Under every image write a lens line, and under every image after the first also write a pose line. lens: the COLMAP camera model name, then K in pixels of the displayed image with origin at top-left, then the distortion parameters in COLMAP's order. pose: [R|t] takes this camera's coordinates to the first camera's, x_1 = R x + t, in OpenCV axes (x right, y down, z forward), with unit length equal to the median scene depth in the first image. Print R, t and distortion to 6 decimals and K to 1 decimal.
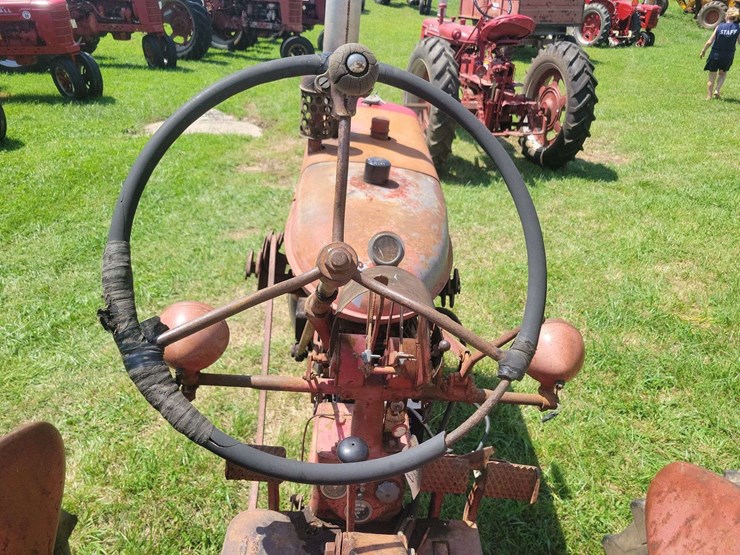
lens RADIAL K [[568.8, 0, 372.6], [0, 568.8, 281.1], [0, 0, 1]] dist [0.042666, -0.014246]
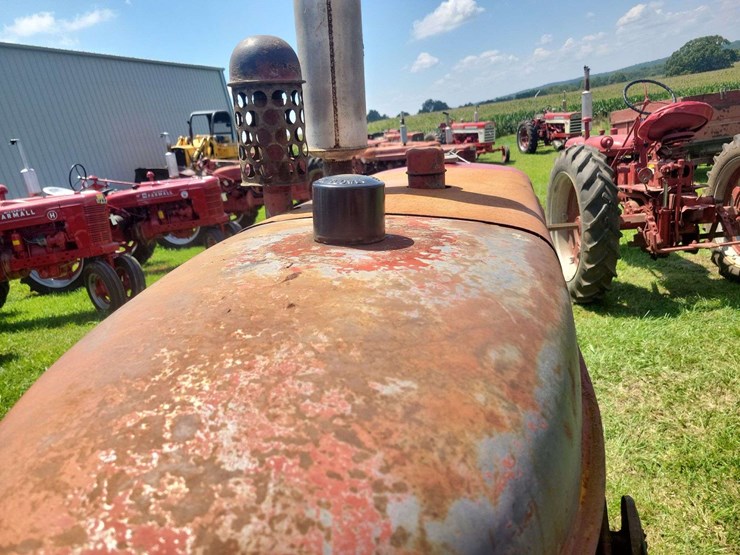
lens RADIAL K [[568.8, 0, 372.6], [0, 568.8, 281.1], [0, 0, 1]] dist [0.042666, -0.014246]
pose [[0.958693, -0.080479, -0.272819, 0.032759], [0.005035, 0.963790, -0.266616, -0.015478], [0.284397, 0.254230, 0.924384, 0.193040]]
